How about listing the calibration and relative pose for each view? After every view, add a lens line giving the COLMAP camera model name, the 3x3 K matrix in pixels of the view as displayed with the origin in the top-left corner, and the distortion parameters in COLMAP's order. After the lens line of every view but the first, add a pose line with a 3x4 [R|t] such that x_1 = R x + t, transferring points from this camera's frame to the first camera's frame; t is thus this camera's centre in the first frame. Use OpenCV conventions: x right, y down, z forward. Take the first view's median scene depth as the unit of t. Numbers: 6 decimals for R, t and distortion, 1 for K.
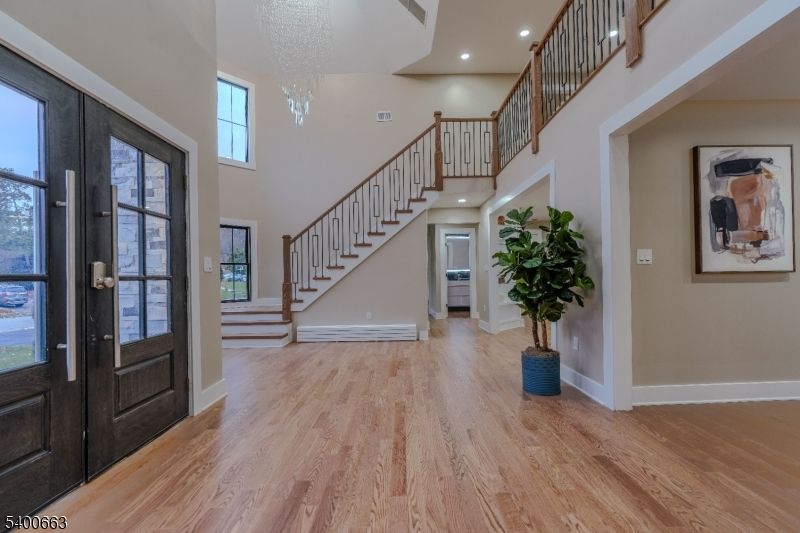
lens RADIAL K [[389.9, 0, 413.9], [0, 389.9, 269.9], [0, 0, 1]] dist [-0.000050, 0.000037]
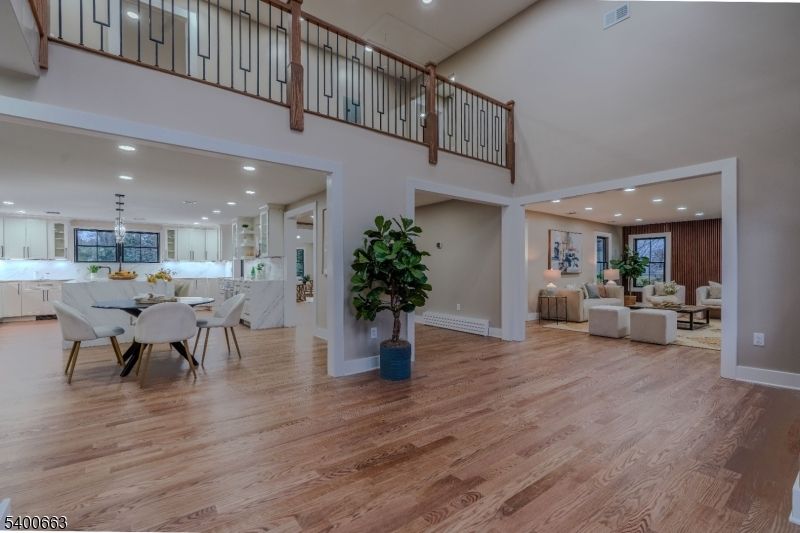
lens RADIAL K [[359.2, 0, 402.3], [0, 359.2, 270.5], [0, 0, 1]] dist [-0.000289, -0.000073]
pose [[-0.602746, 0.017780, 0.797735, -0.422854], [-0.002127, 0.999712, -0.023888, 0.015418], [-0.797930, -0.016095, -0.602535, 1.271651]]
